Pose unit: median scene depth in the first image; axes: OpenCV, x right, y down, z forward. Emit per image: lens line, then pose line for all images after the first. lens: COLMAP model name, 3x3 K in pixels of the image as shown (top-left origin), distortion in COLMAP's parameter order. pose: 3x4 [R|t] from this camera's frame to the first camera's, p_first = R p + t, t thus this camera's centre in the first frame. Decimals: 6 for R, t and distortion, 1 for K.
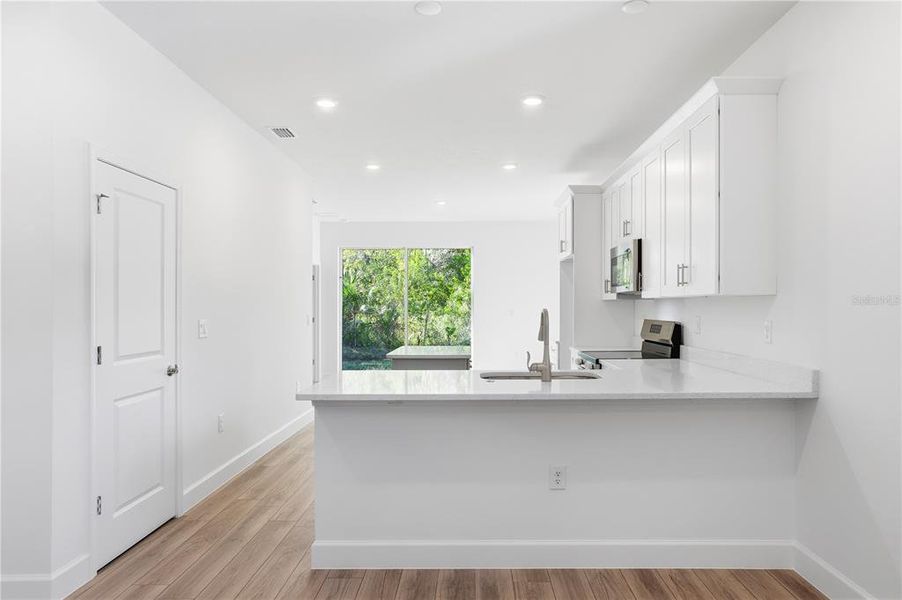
lens RADIAL K [[592.7, 0, 479.7], [0, 592.7, 290.9], [0, 0, 1]] dist [-0.006445, -0.001778]
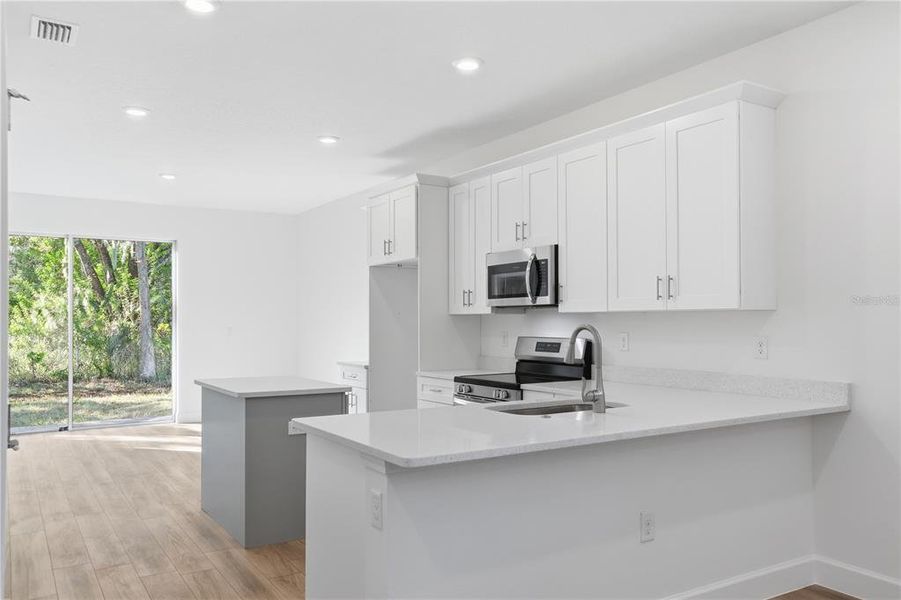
lens RADIAL K [[704.4, 0, 452.7], [0, 704.4, 302.1], [0, 0, 1]] dist [0.008504, 0.020328]
pose [[0.849125, 0.012328, 0.528047, -0.428644], [-0.011605, 0.999922, -0.004684, 0.003829], [-0.528064, -0.002150, 0.849202, 0.202836]]
